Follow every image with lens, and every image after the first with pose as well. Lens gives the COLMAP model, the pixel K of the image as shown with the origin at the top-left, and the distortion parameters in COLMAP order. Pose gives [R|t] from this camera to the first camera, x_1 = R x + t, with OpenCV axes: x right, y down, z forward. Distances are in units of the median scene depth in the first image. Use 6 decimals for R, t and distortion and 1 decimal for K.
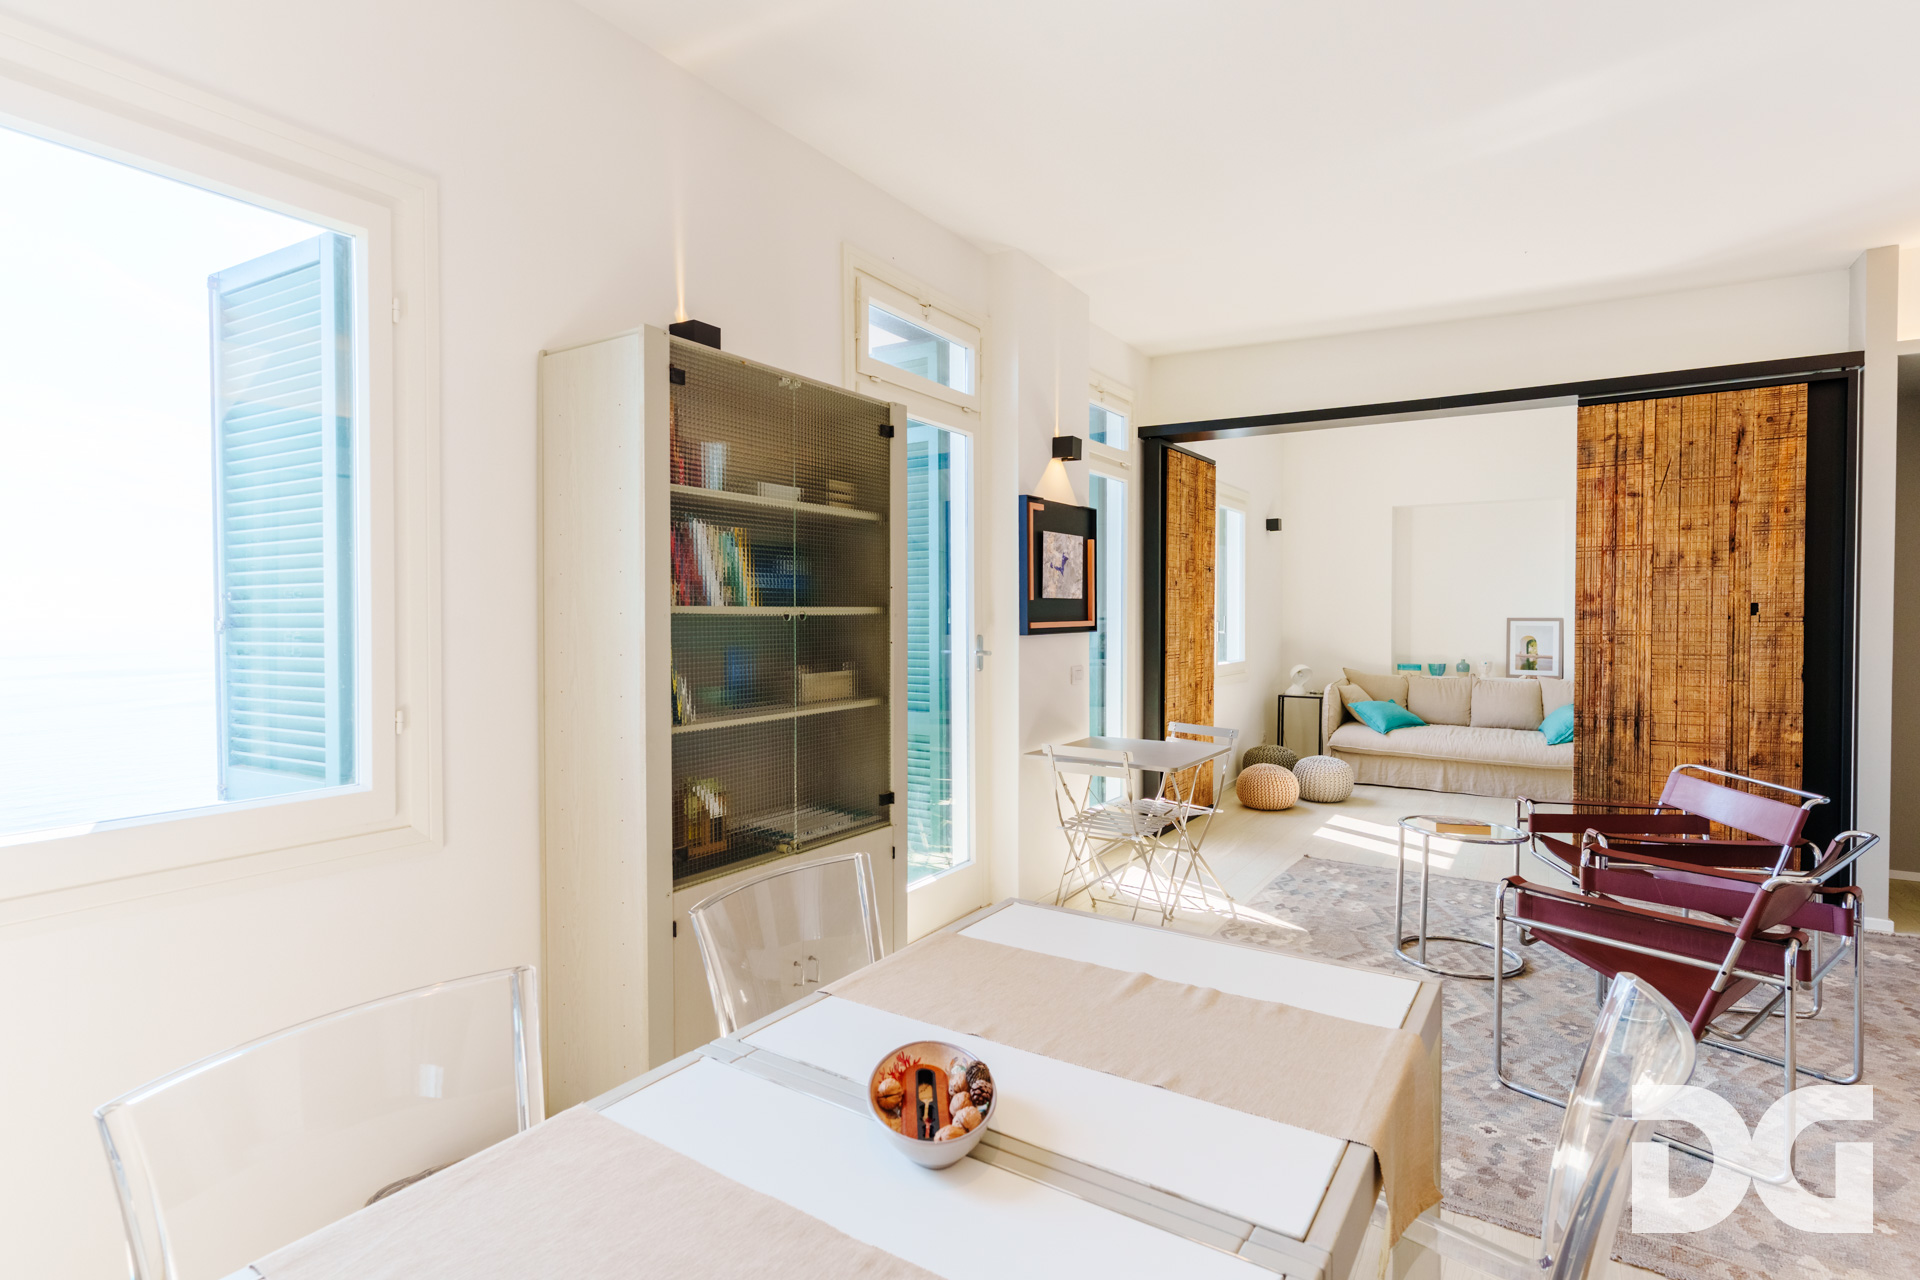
lens RADIAL K [[936.6, 0, 949.1], [0, 936.6, 620.8], [0, 0, 1]] dist [0.000796, 0.000395]
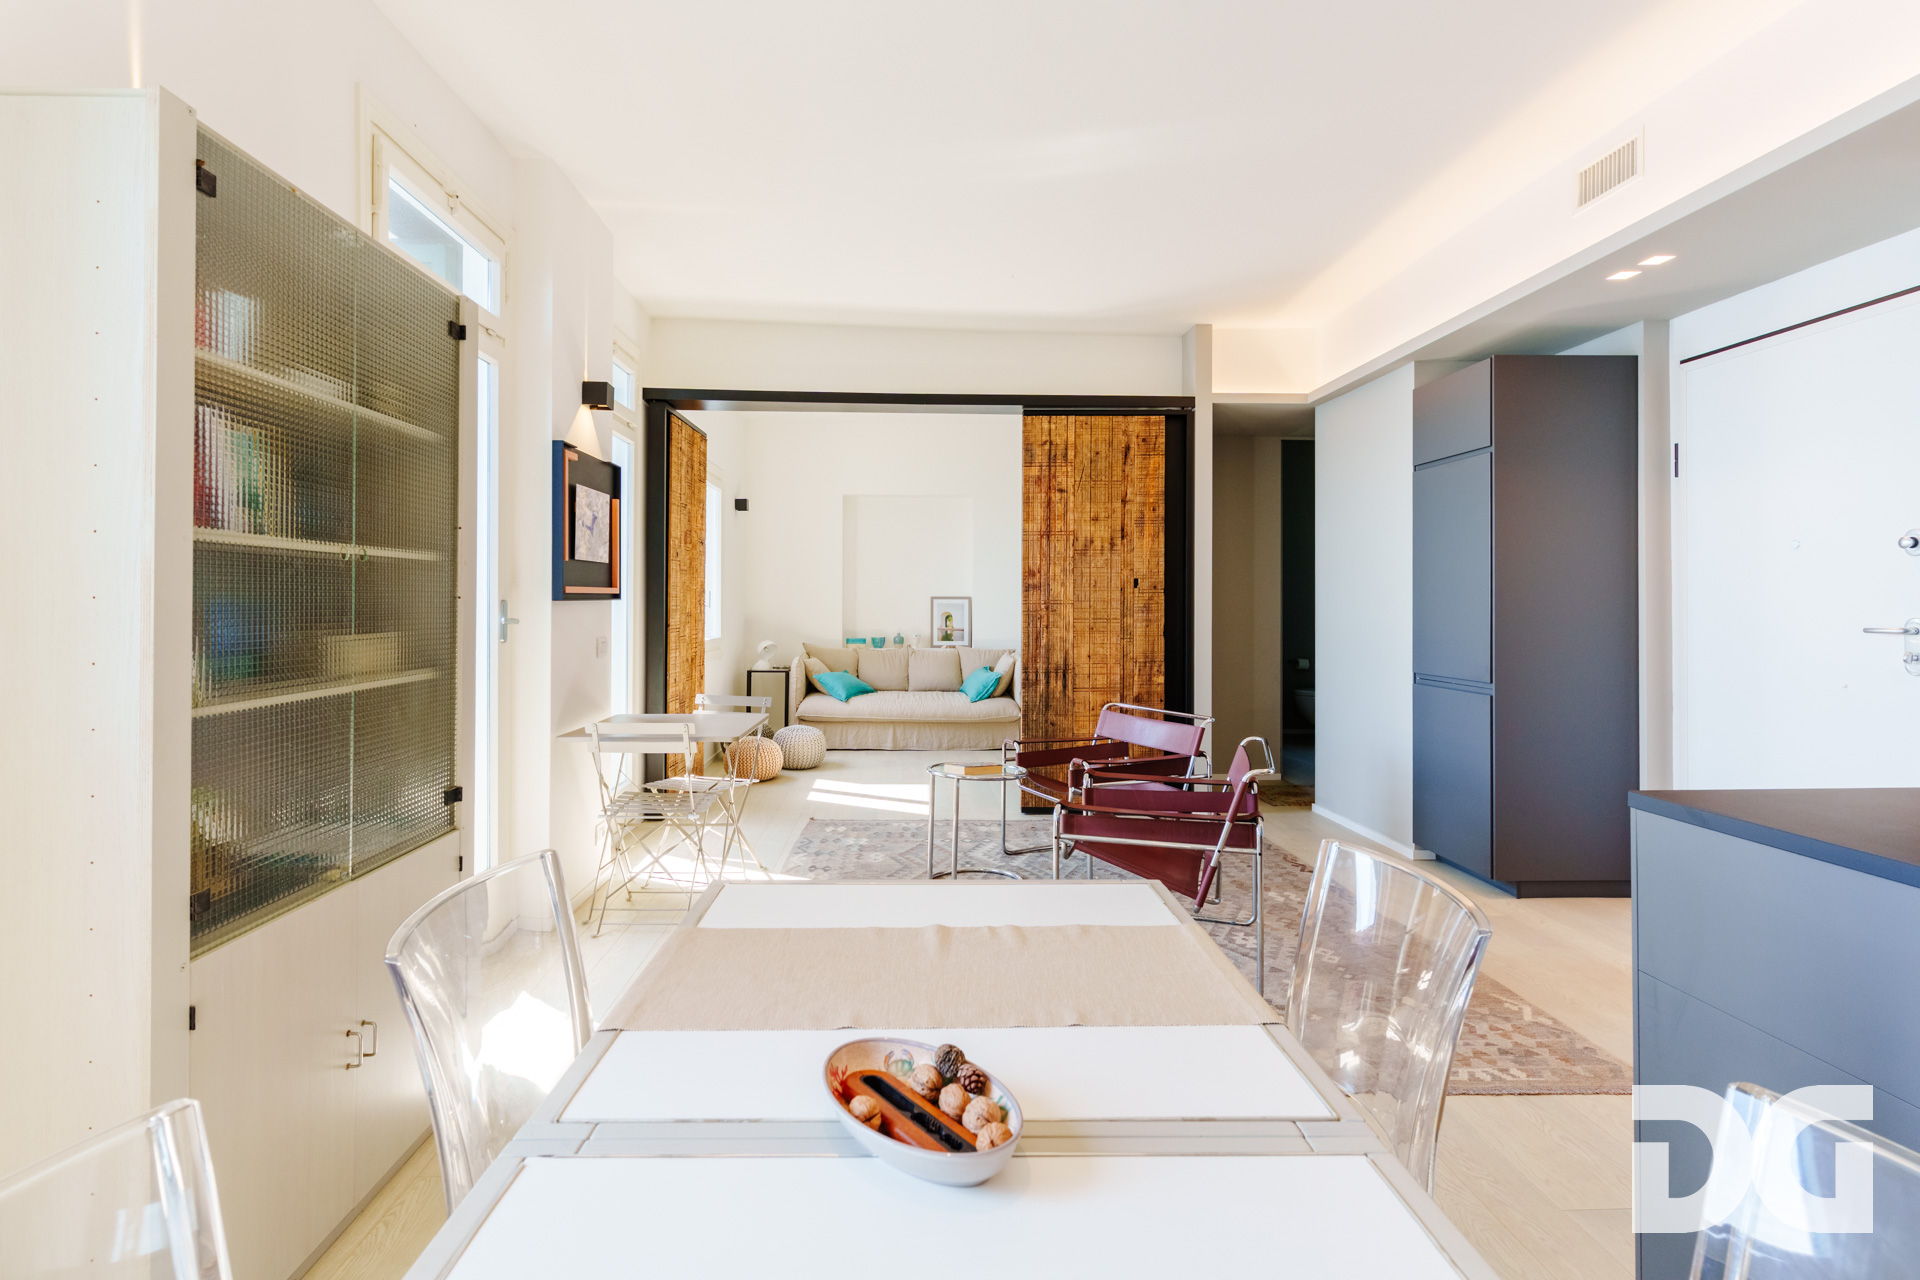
lens RADIAL K [[934.6, 0, 918.2], [0, 934.6, 590.4], [0, 0, 1]] dist [-0.000466, 0.000514]
pose [[0.829090, 0.009453, 0.559035, -0.117950], [0.002068, 0.999798, -0.019973, 0.021952], [-0.559111, 0.017716, 0.828903, 0.083273]]
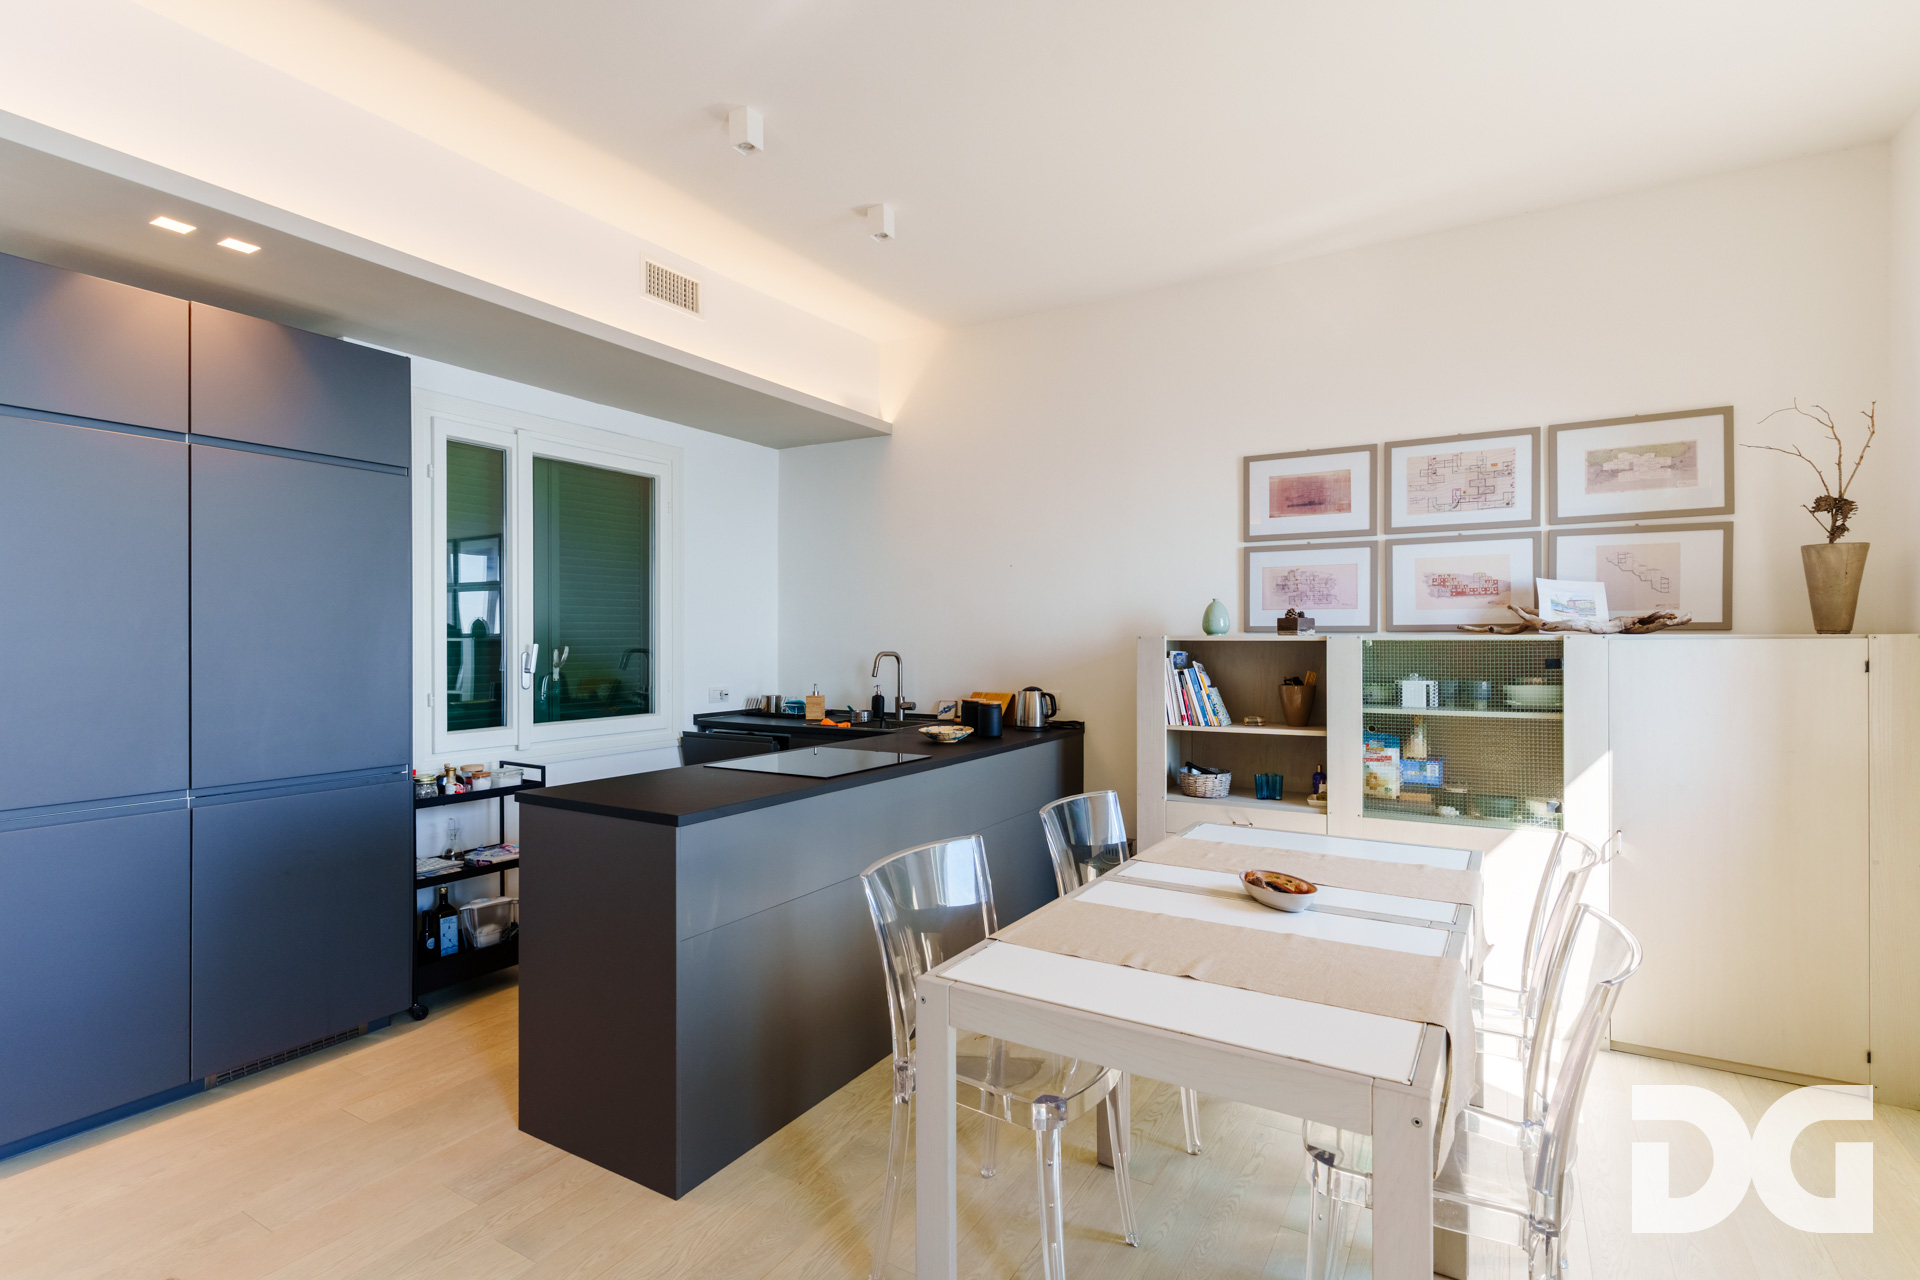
lens RADIAL K [[916.7, 0, 954.2], [0, 916.7, 635.7], [0, 0, 1]] dist [-0.002163, 0.000722]
pose [[-0.999300, -0.000979, -0.037386, 0.181408], [-0.001081, 0.999996, 0.002699, -0.004494], [0.037383, 0.002738, -0.999297, 0.722630]]
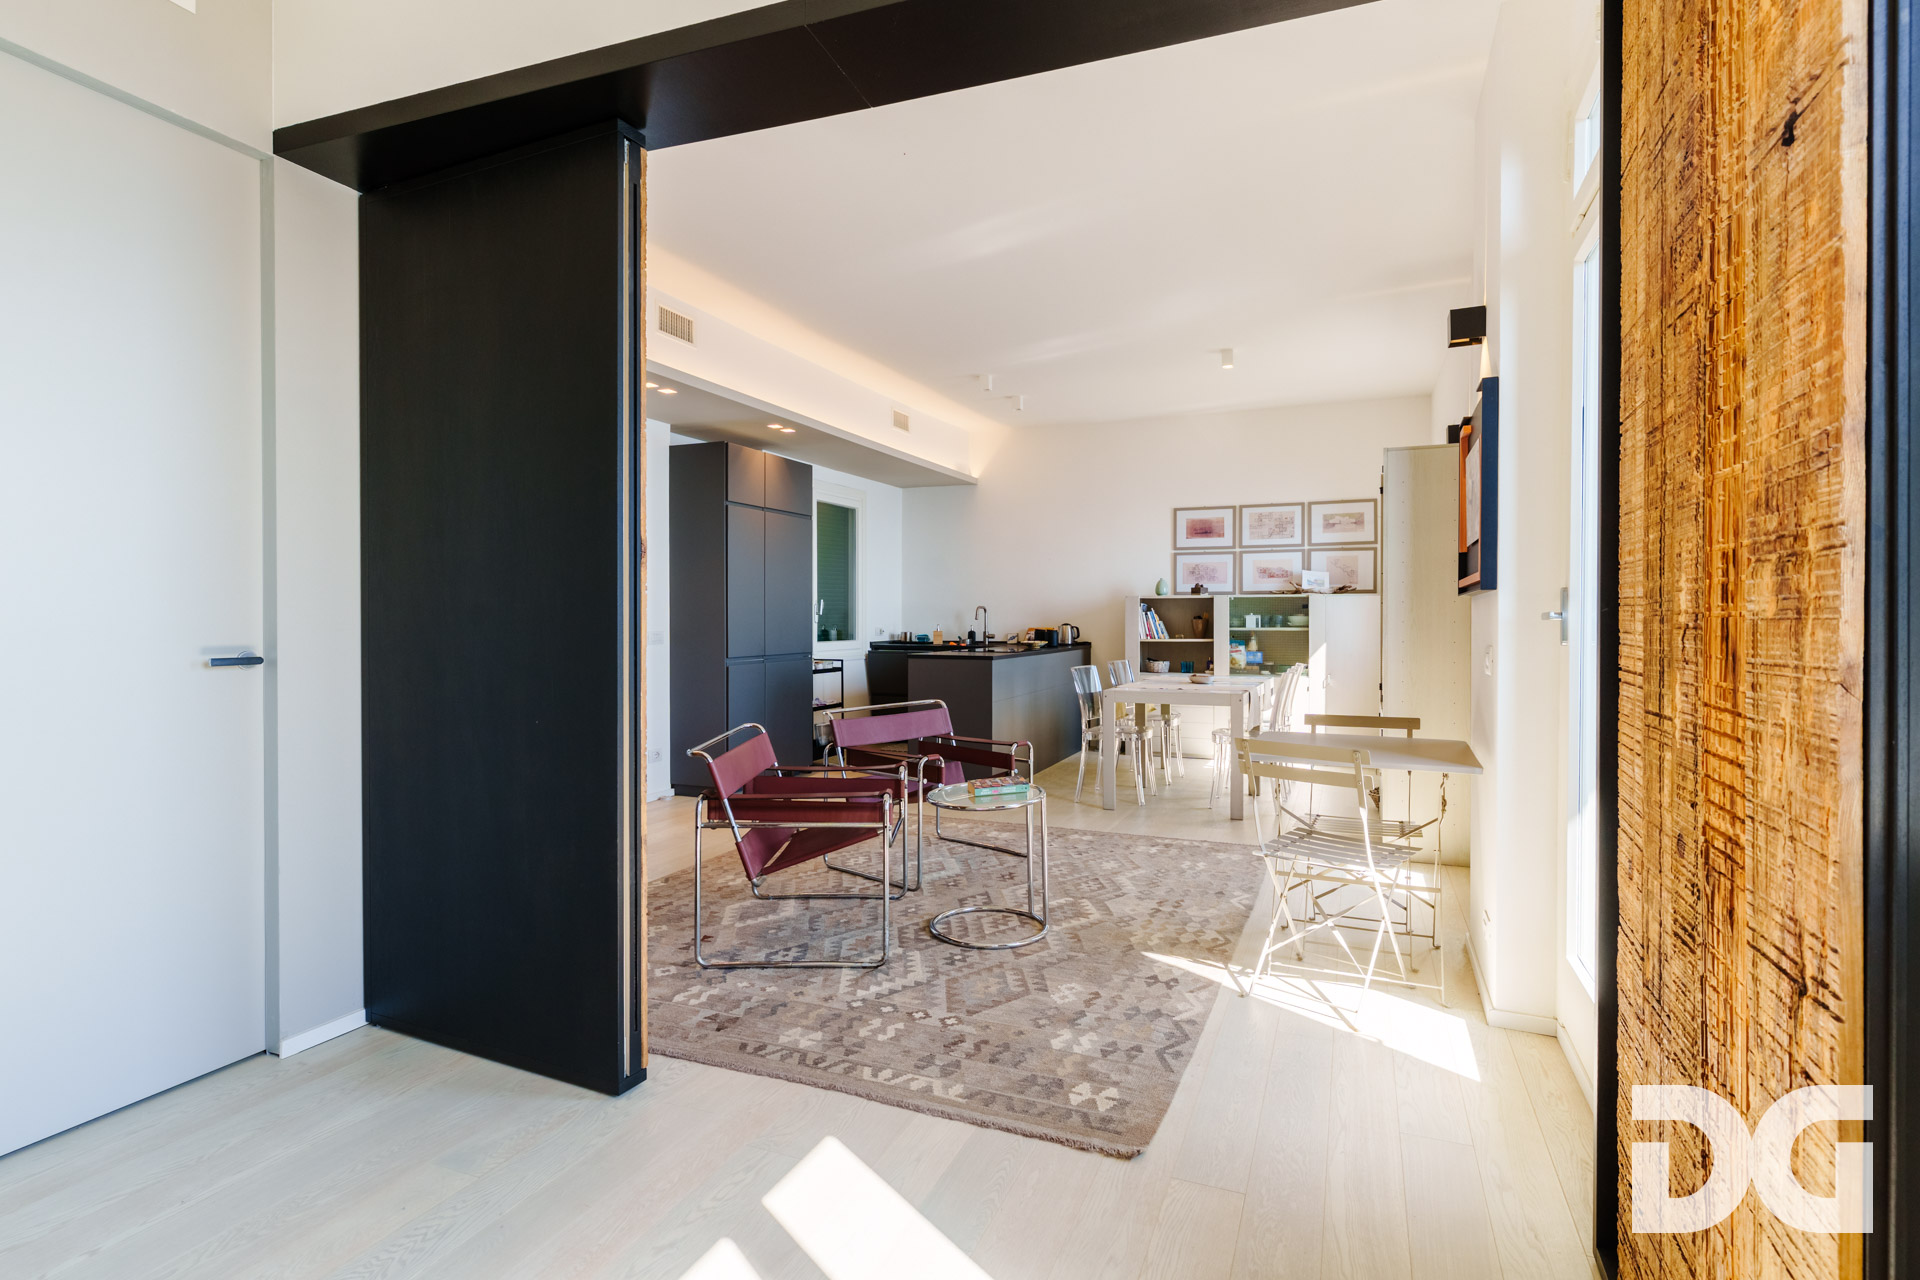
lens RADIAL K [[941.6, 0, 960.1], [0, 941.6, 620.4], [0, 0, 1]] dist [-0.000692, 0.000169]
pose [[-0.984305, 0.000756, -0.176473, 0.607675], [-0.001347, 0.999930, 0.011796, 0.023398], [0.176469, 0.011849, -0.984235, 1.593589]]
